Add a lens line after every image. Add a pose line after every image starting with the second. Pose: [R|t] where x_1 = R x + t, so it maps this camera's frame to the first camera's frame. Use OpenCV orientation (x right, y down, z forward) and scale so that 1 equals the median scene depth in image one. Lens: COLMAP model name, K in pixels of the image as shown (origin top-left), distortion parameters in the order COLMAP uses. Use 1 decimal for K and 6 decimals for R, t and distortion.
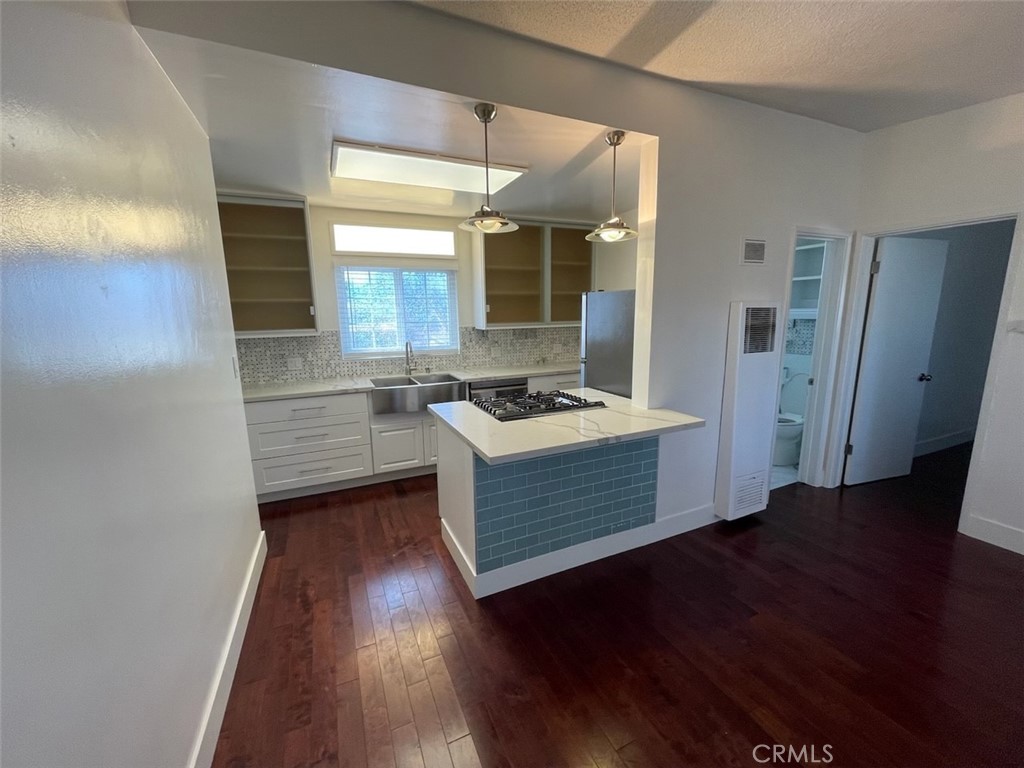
lens RADIAL K [[411.7, 0, 511.0], [0, 411.7, 388.1], [0, 0, 1]] dist [-0.001825, -0.000167]
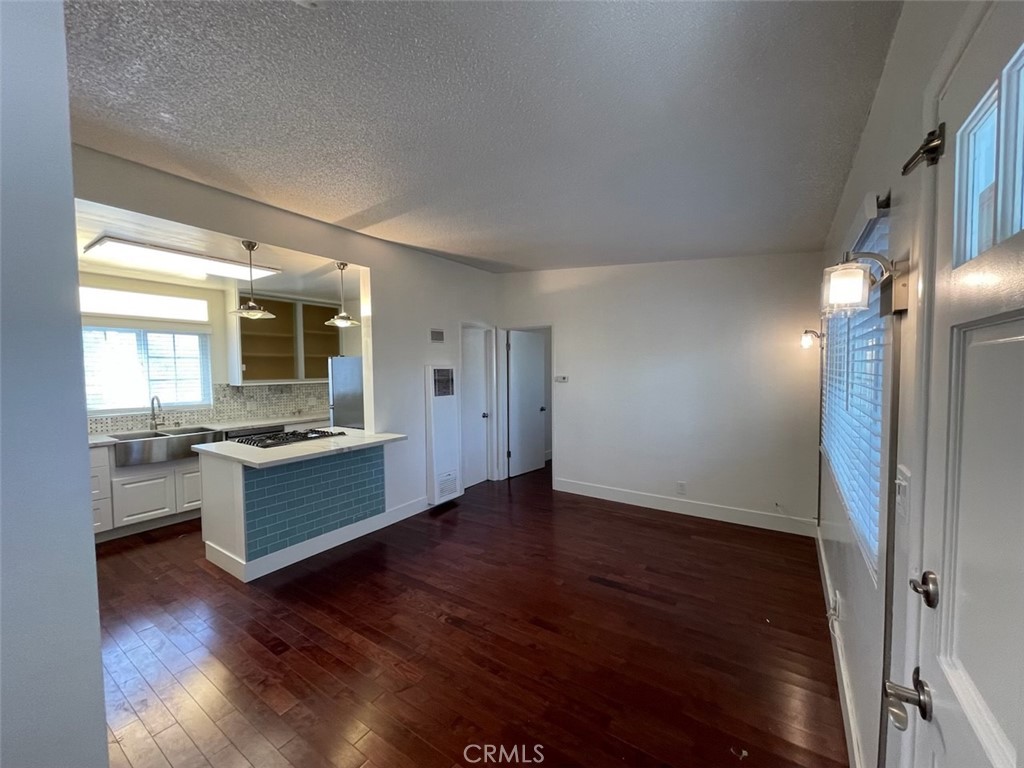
lens RADIAL K [[415.7, 0, 510.9], [0, 415.7, 387.9], [0, 0, 1]] dist [-0.015429, 0.012579]
pose [[0.855066, -0.017269, 0.518231, -0.021262], [0.090051, 0.989204, -0.115617, 0.077191], [-0.510639, 0.145527, 0.847390, -0.428051]]
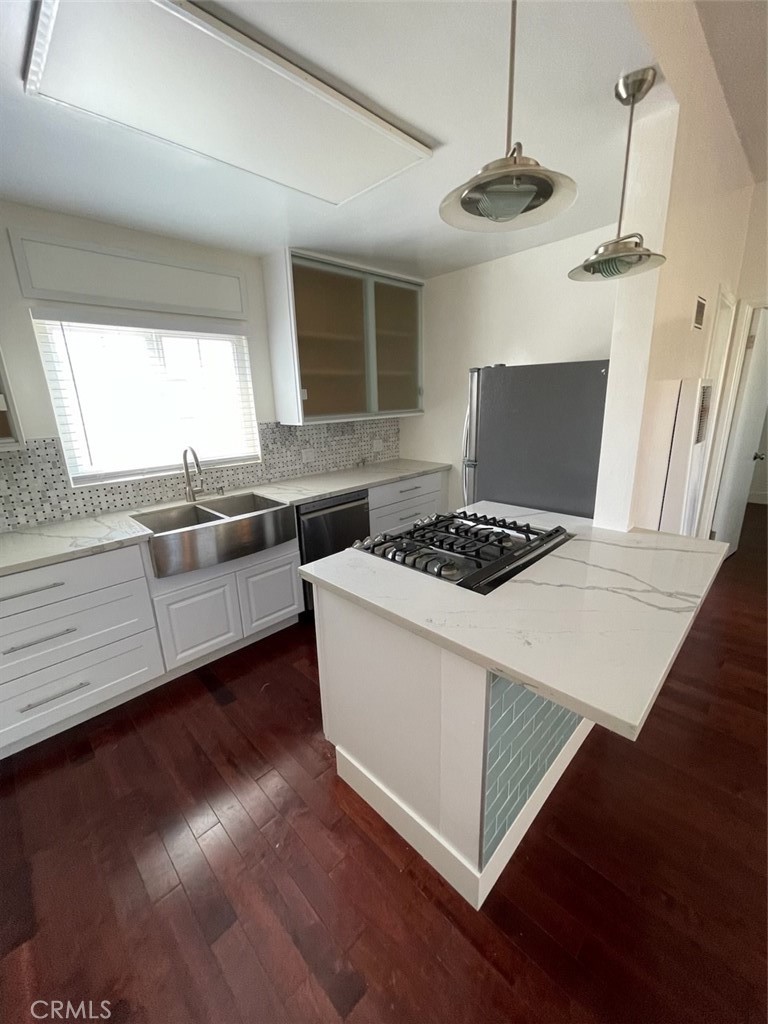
lens RADIAL K [[411.7, 0, 380.4], [0, 411.7, 507.2], [0, 0, 1]] dist [-0.001825, -0.000167]
pose [[0.939486, -0.103863, 0.326463, -0.215598], [0.080695, 0.993213, 0.083764, -0.061889], [-0.332947, -0.052351, 0.941491, 0.343558]]
